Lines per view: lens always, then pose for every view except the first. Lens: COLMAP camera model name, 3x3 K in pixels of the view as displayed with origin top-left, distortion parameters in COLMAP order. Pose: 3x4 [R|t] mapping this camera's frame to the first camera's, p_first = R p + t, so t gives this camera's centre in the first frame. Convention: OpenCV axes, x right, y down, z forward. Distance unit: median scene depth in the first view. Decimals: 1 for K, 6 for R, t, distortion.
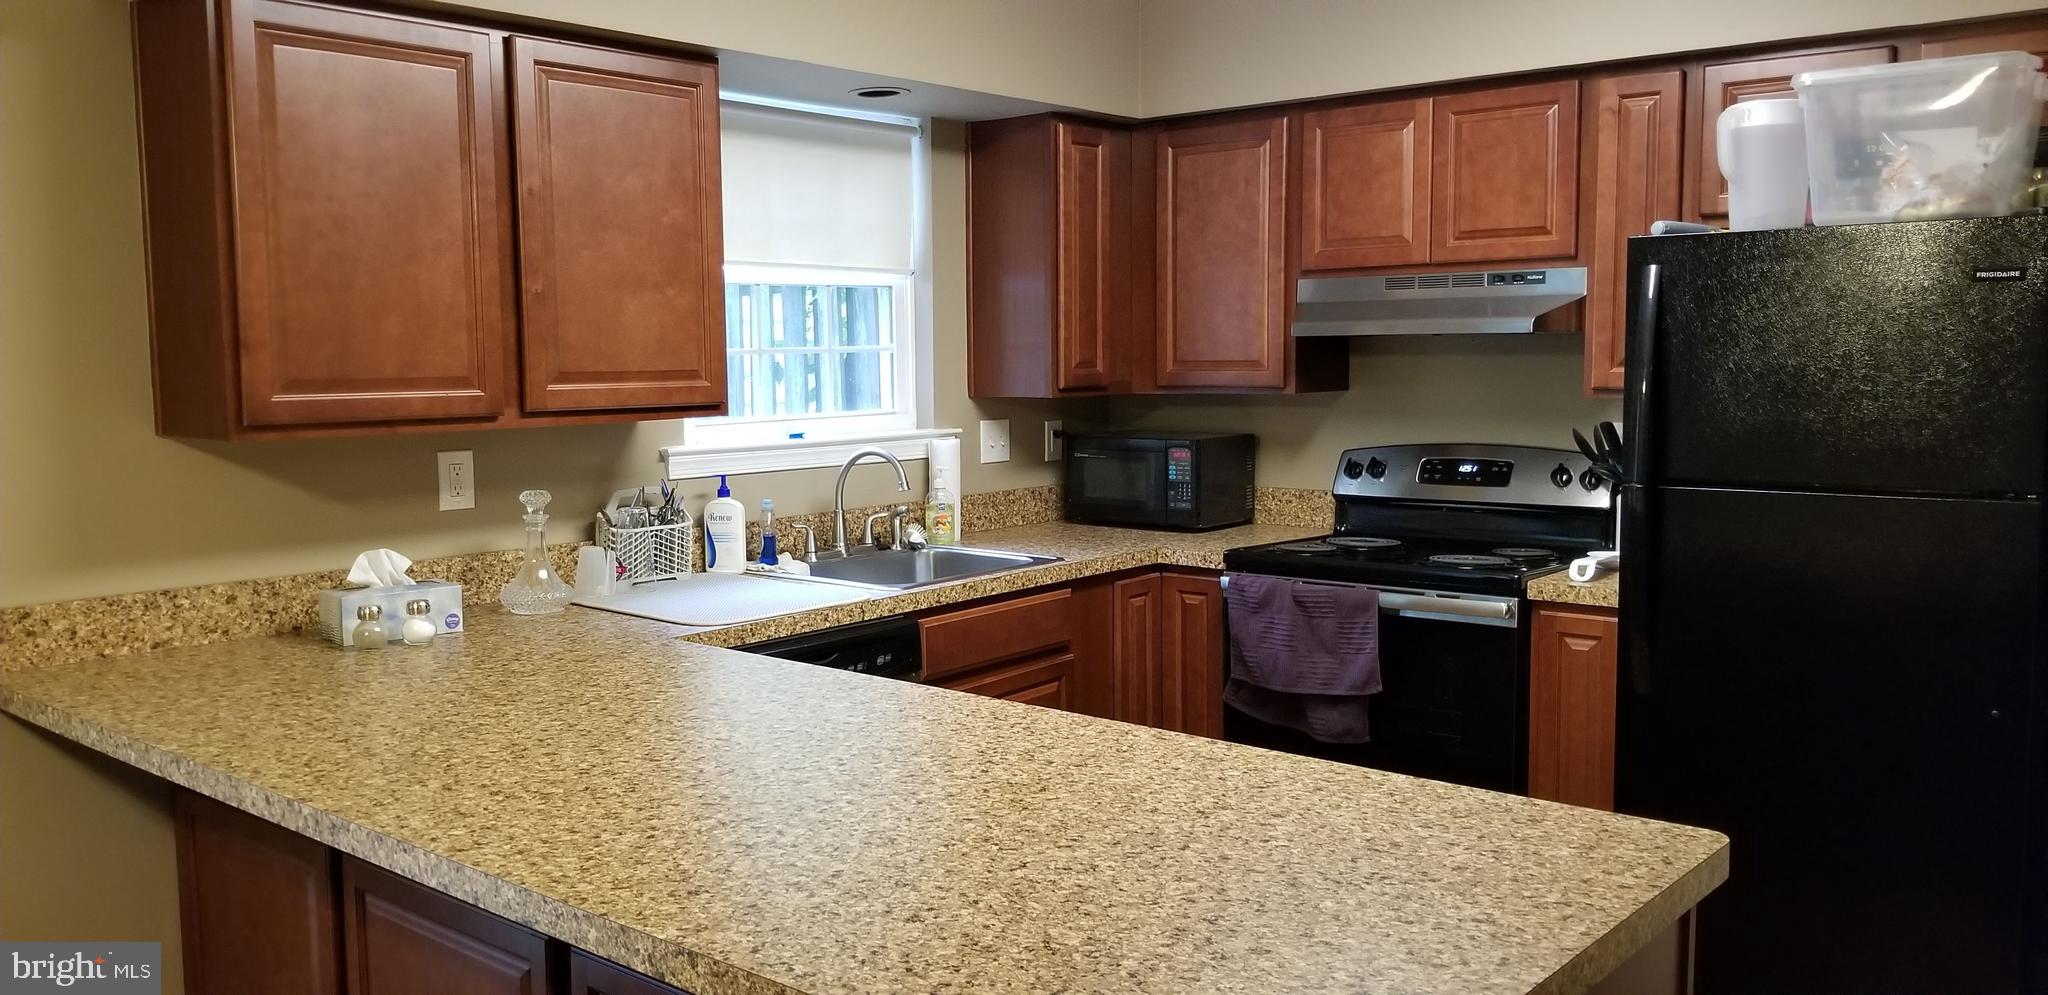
lens RADIAL K [[1619.5, 0, 1004.7], [0, 1619.5, 514.4], [0, 0, 1]] dist [0.088541, -0.157349]
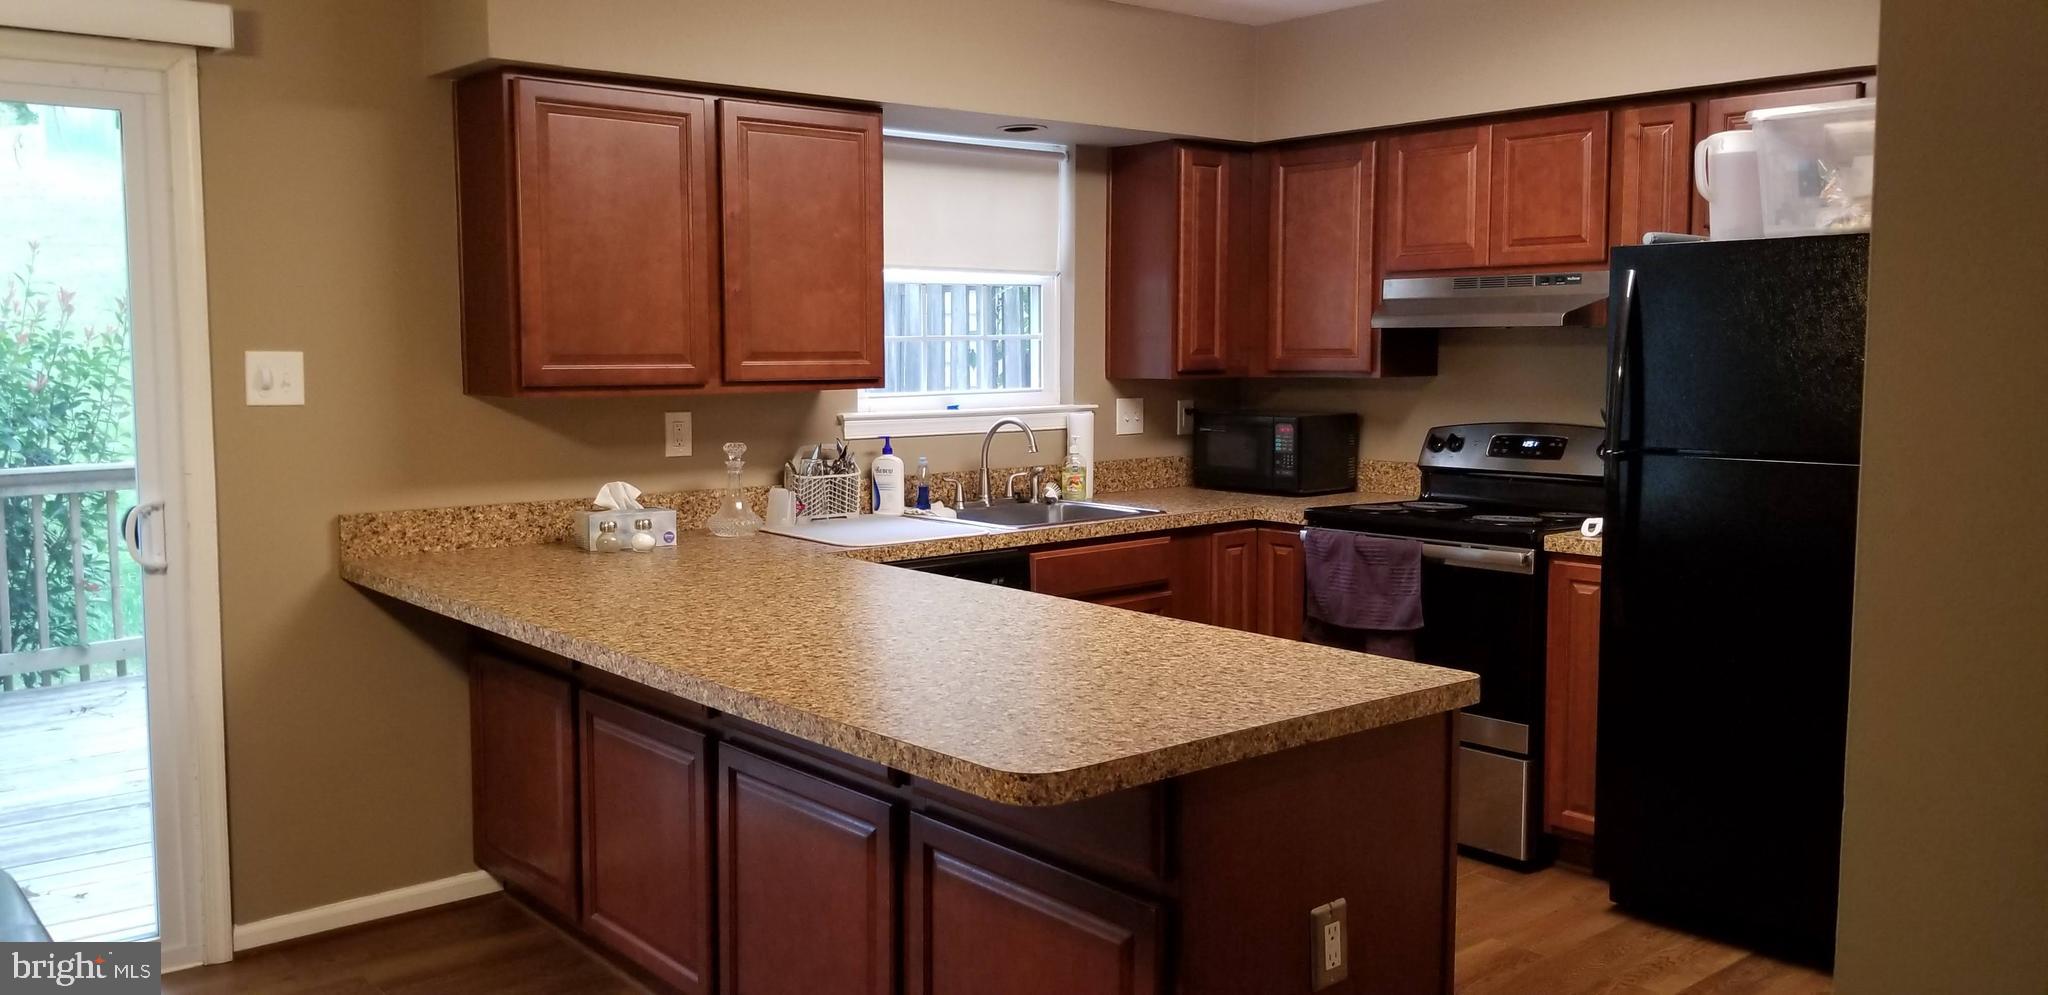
lens RADIAL K [[1616.9, 0, 1024.0], [0, 1616.9, 497.5], [0, 0, 1]] dist [0.088258, -0.154764]
pose [[0.988422, 0.021490, -0.150197, 0.119182], [-0.022440, 0.999737, -0.004636, 0.026132], [0.150058, 0.007953, 0.988645, -0.217187]]
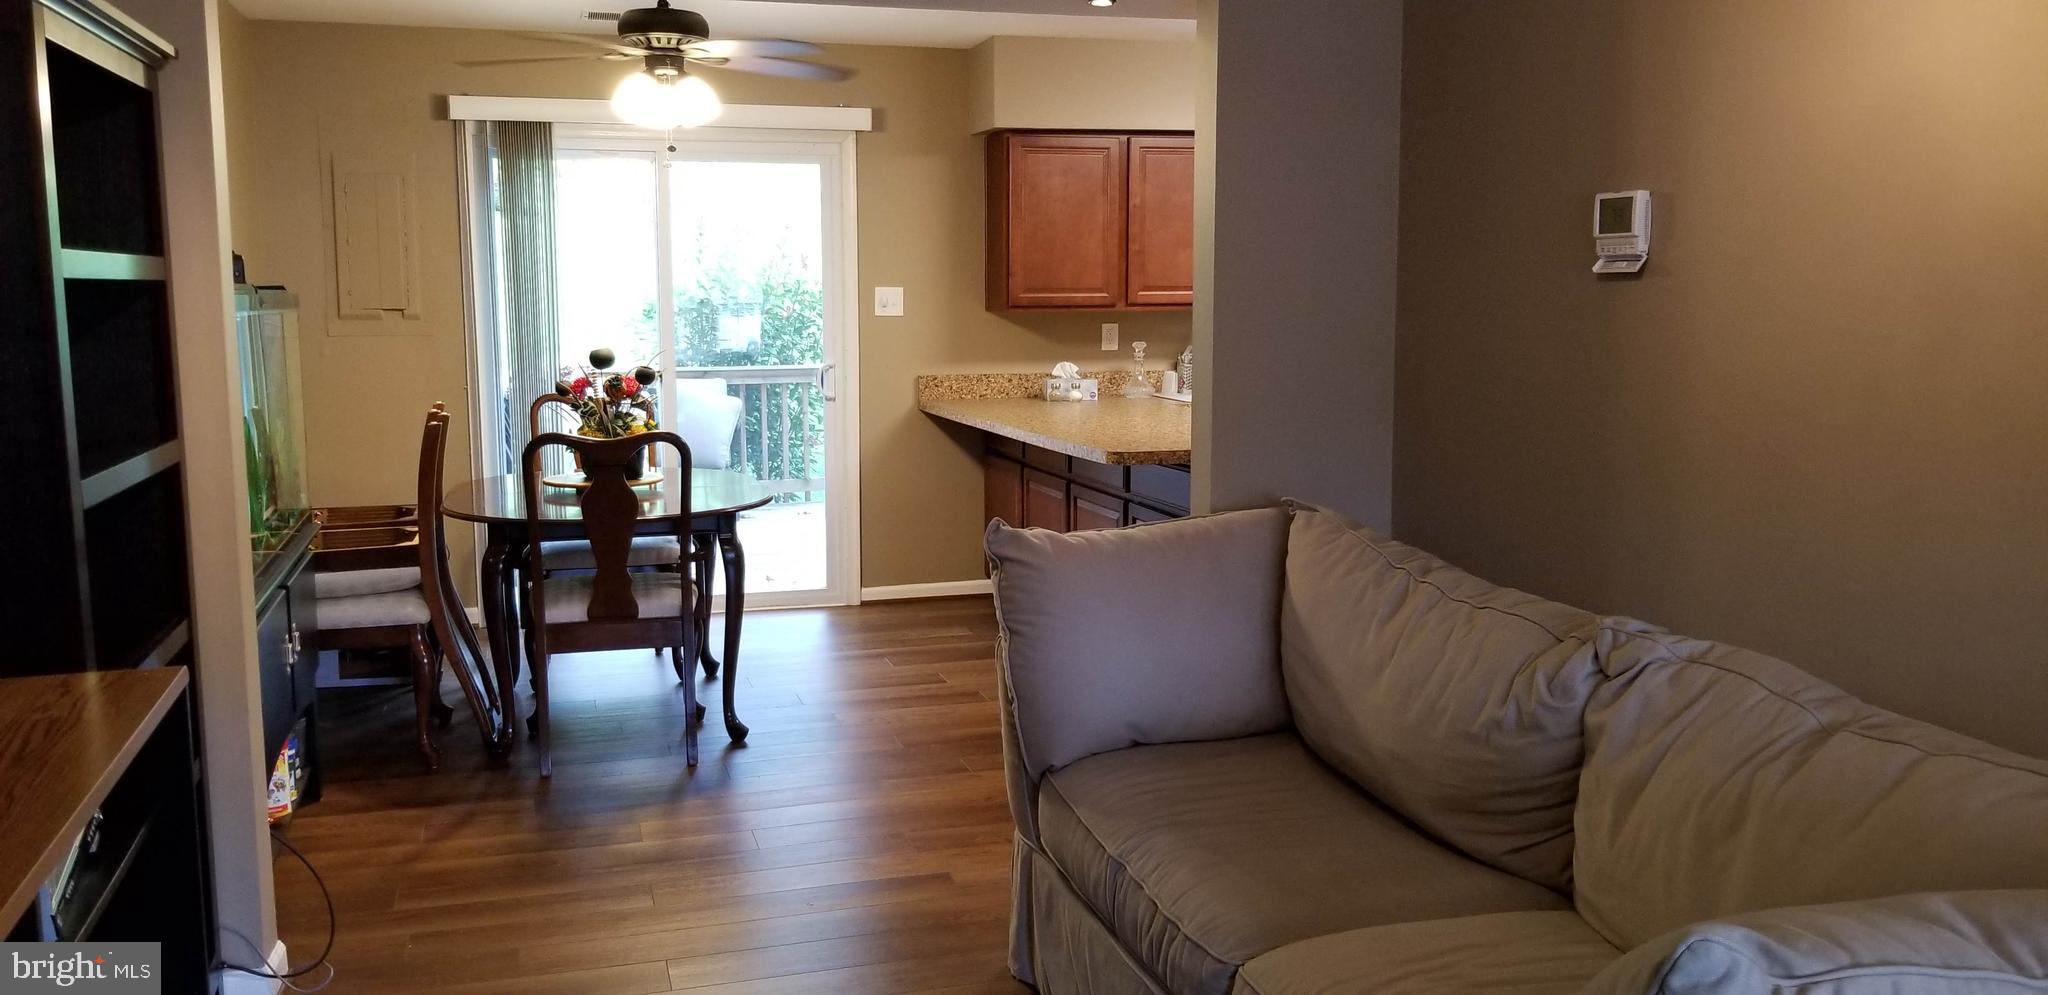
lens RADIAL K [[1616.9, 0, 1024.0], [0, 1616.9, 497.5], [0, 0, 1]] dist [0.088258, -0.154764]
pose [[0.849505, 0.068857, -0.523067, 0.627855], [-0.055103, 0.997604, 0.041834, 0.096109], [0.524695, -0.006716, 0.851264, -0.795815]]
